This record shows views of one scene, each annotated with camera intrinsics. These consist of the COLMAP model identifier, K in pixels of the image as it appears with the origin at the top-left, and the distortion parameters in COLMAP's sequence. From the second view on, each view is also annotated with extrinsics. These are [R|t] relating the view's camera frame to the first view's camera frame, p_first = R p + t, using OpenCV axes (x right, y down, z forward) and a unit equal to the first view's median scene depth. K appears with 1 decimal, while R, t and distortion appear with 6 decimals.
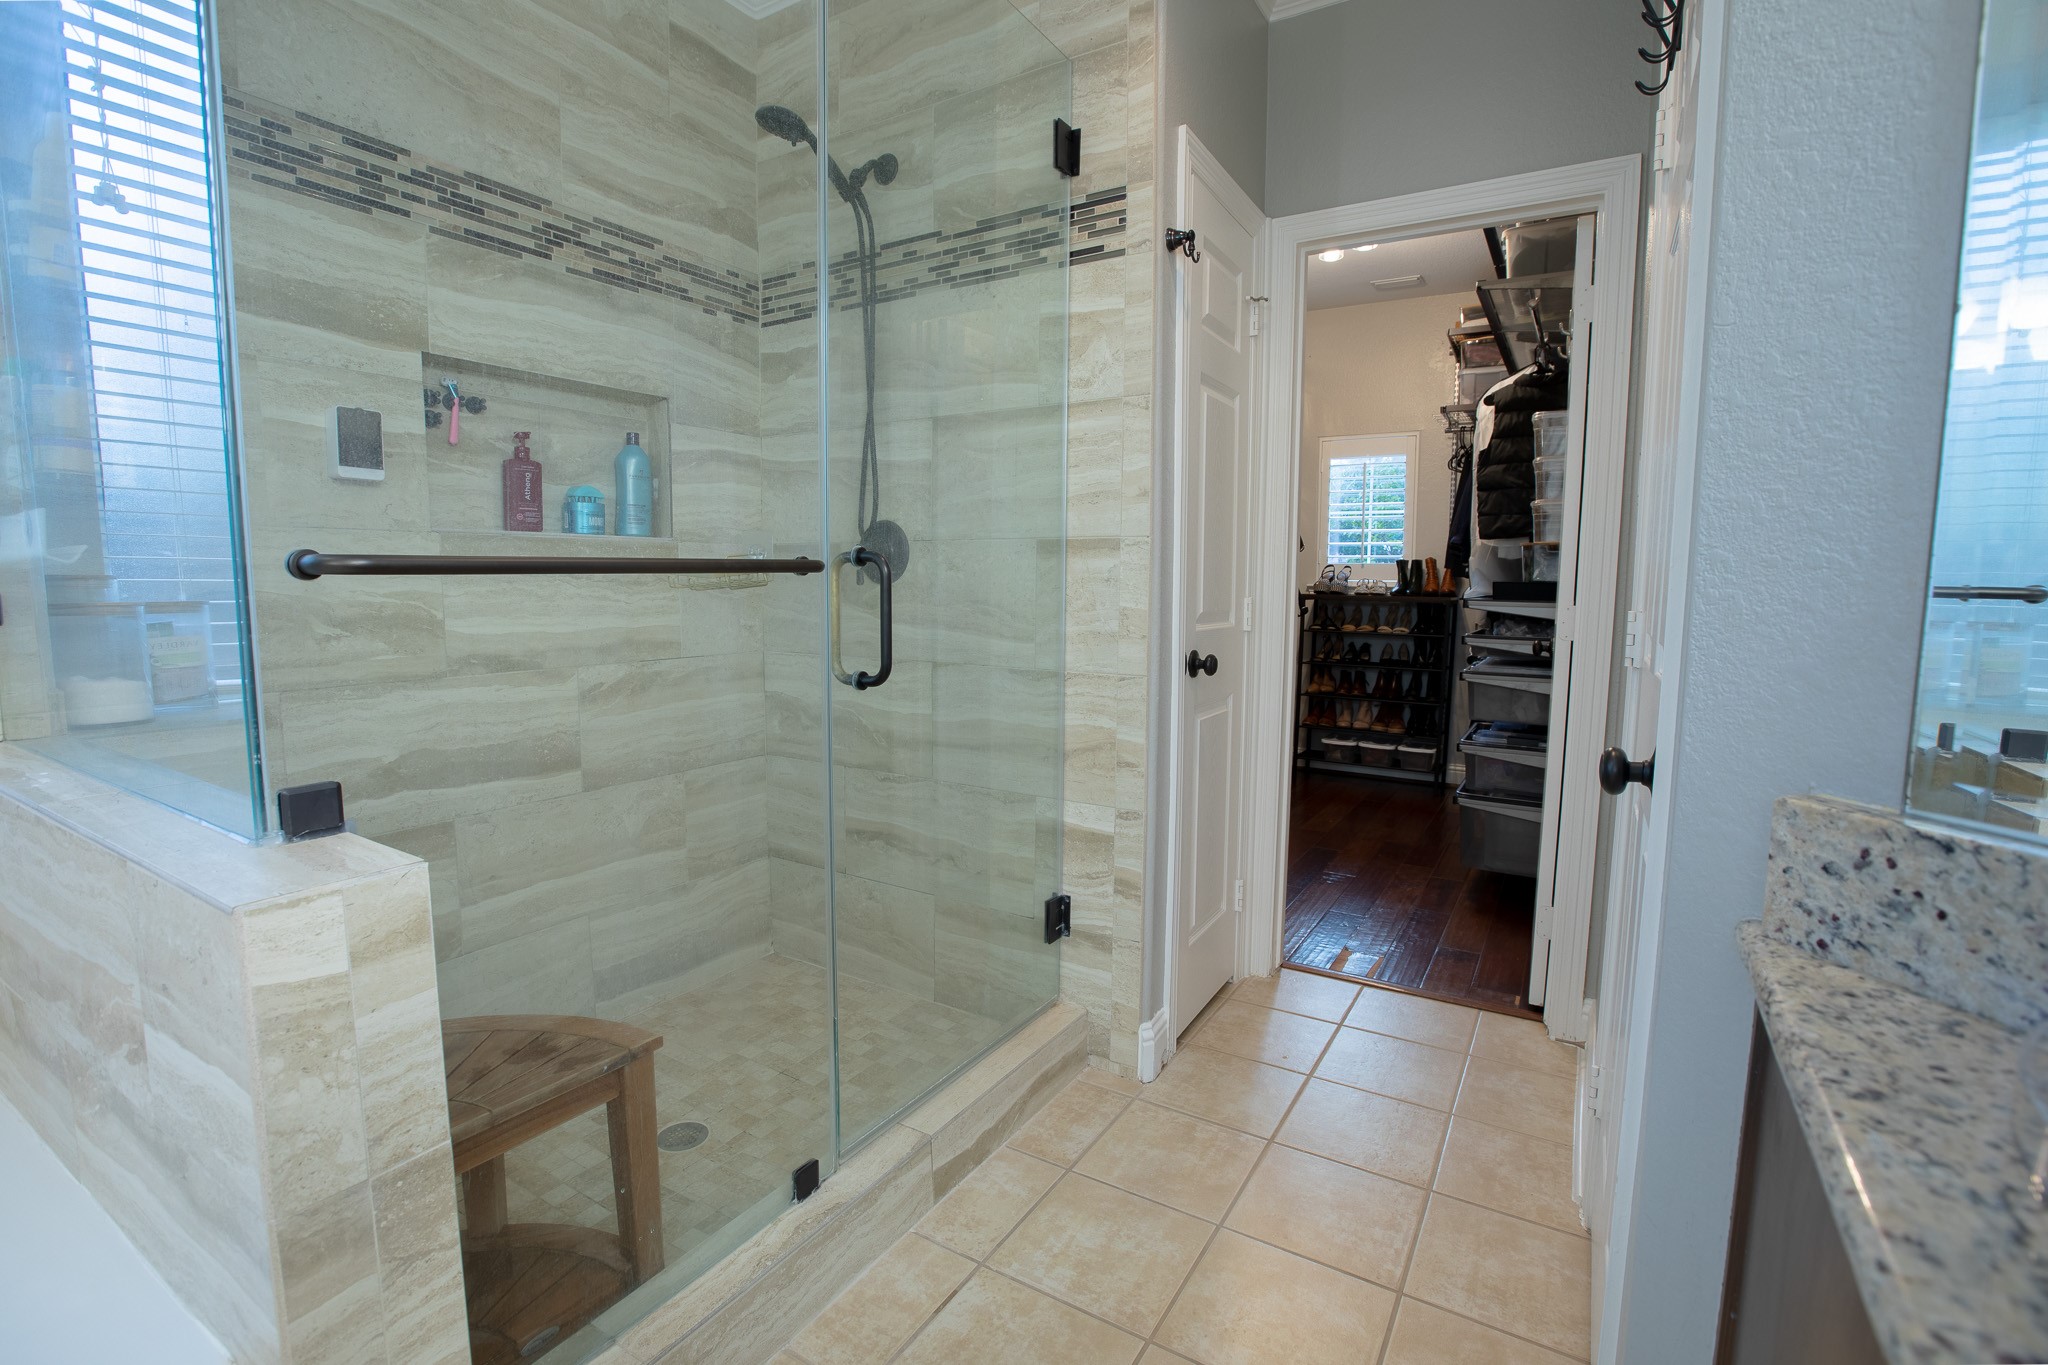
lens RADIAL K [[935.8, 0, 1025.1], [0, 935.8, 676.9], [0, 0, 1]] dist [-0.041888, 0.001926]
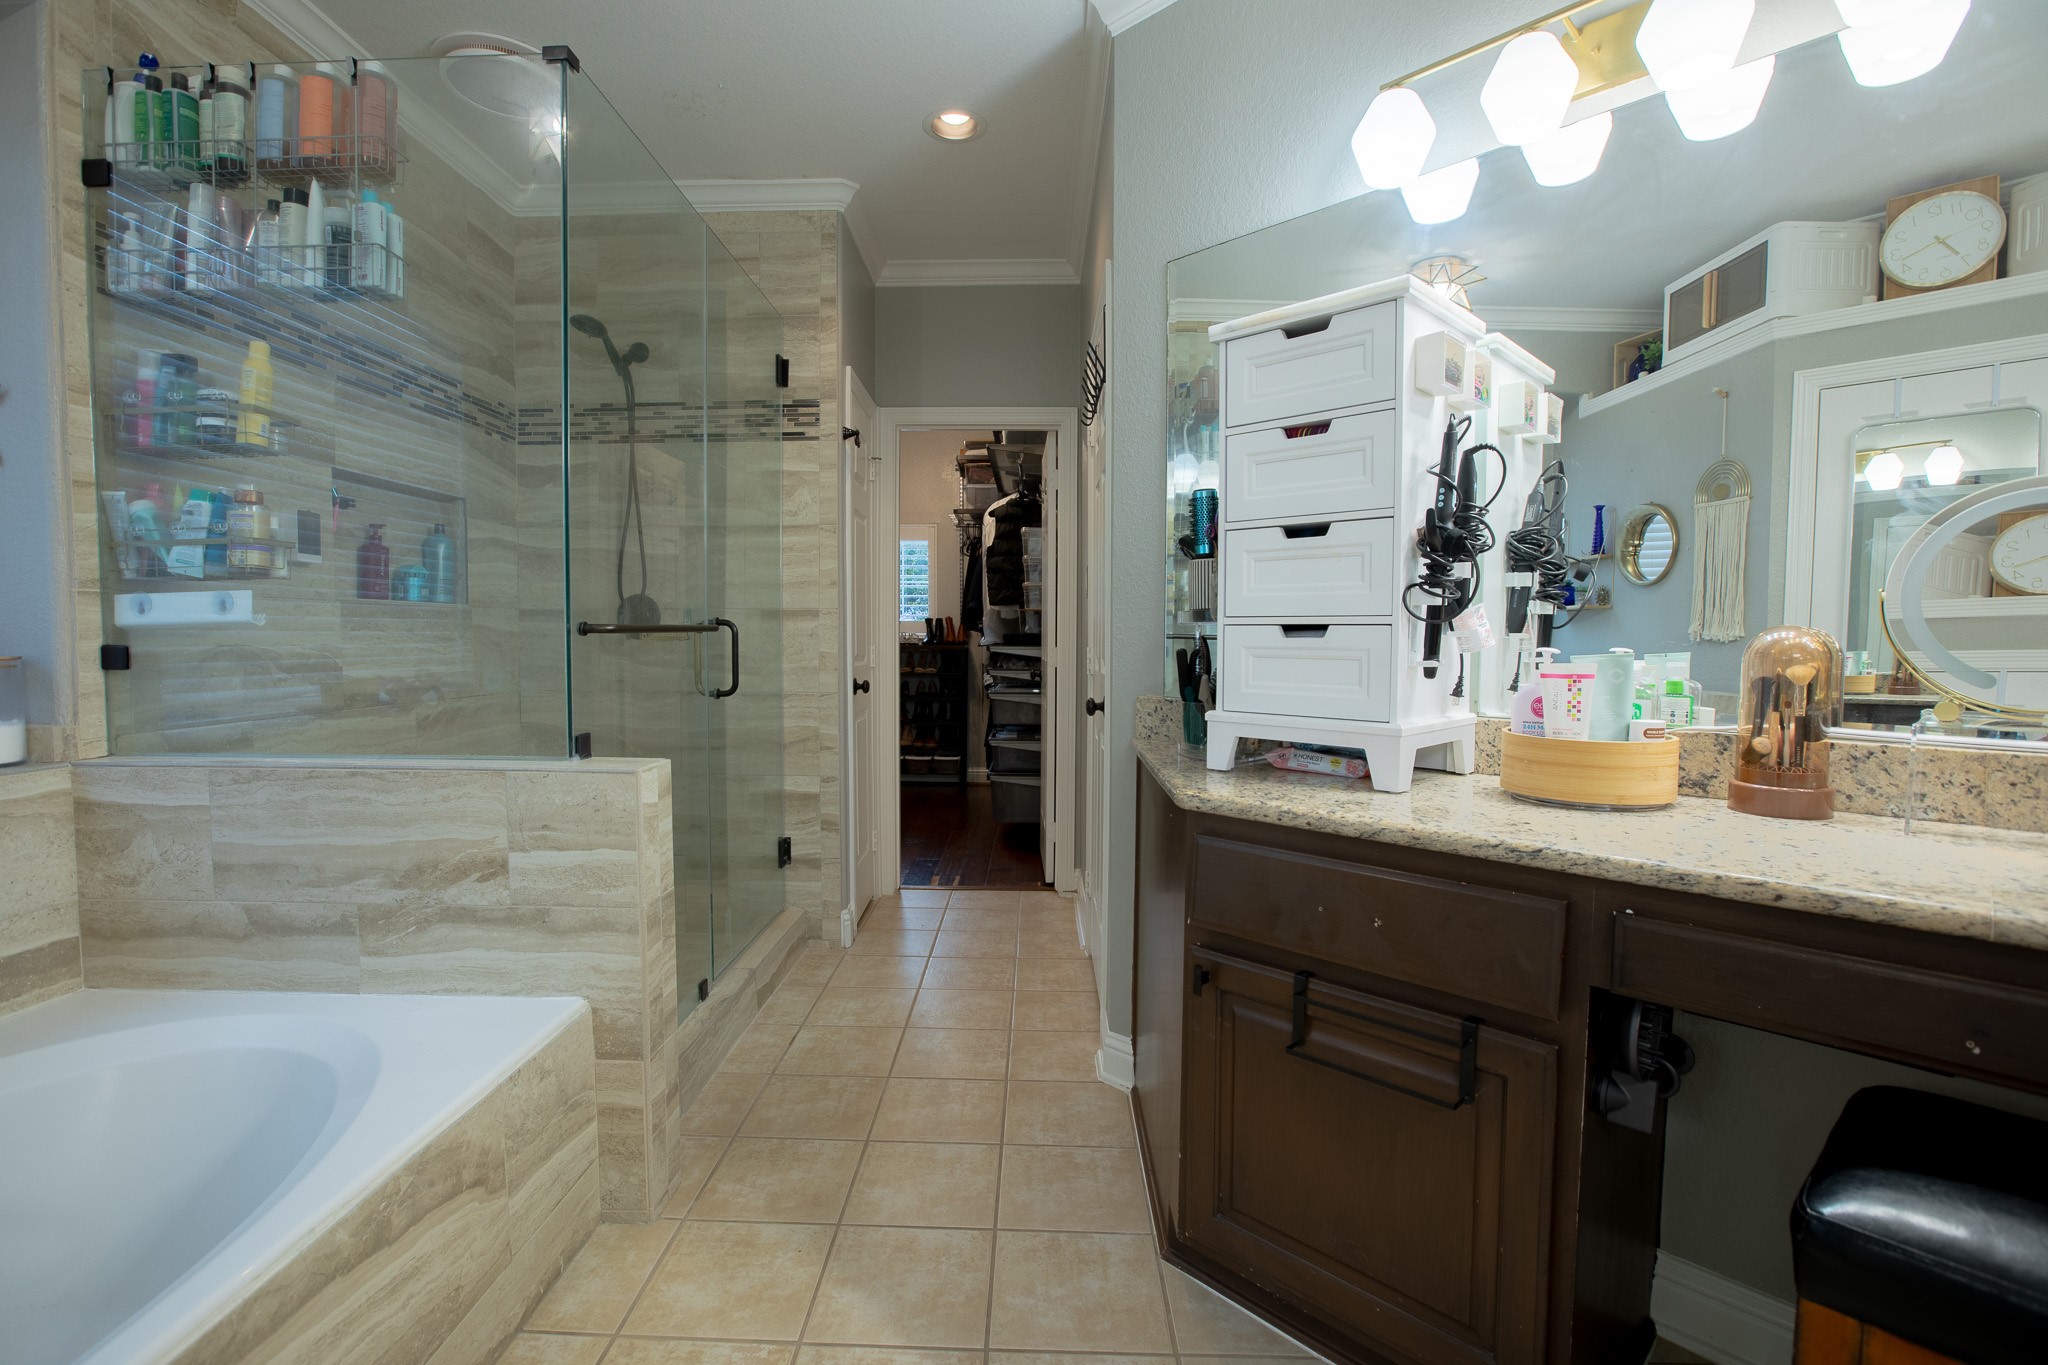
lens RADIAL K [[935.8, 0, 1020.7], [0, 935.8, 688.1], [0, 0, 1]] dist [-0.041888, 0.001926]
pose [[0.862023, -0.033018, 0.505793, -0.401593], [0.055570, 0.998017, -0.029557, 0.053984], [-0.503814, 0.053586, 0.862148, -0.548230]]
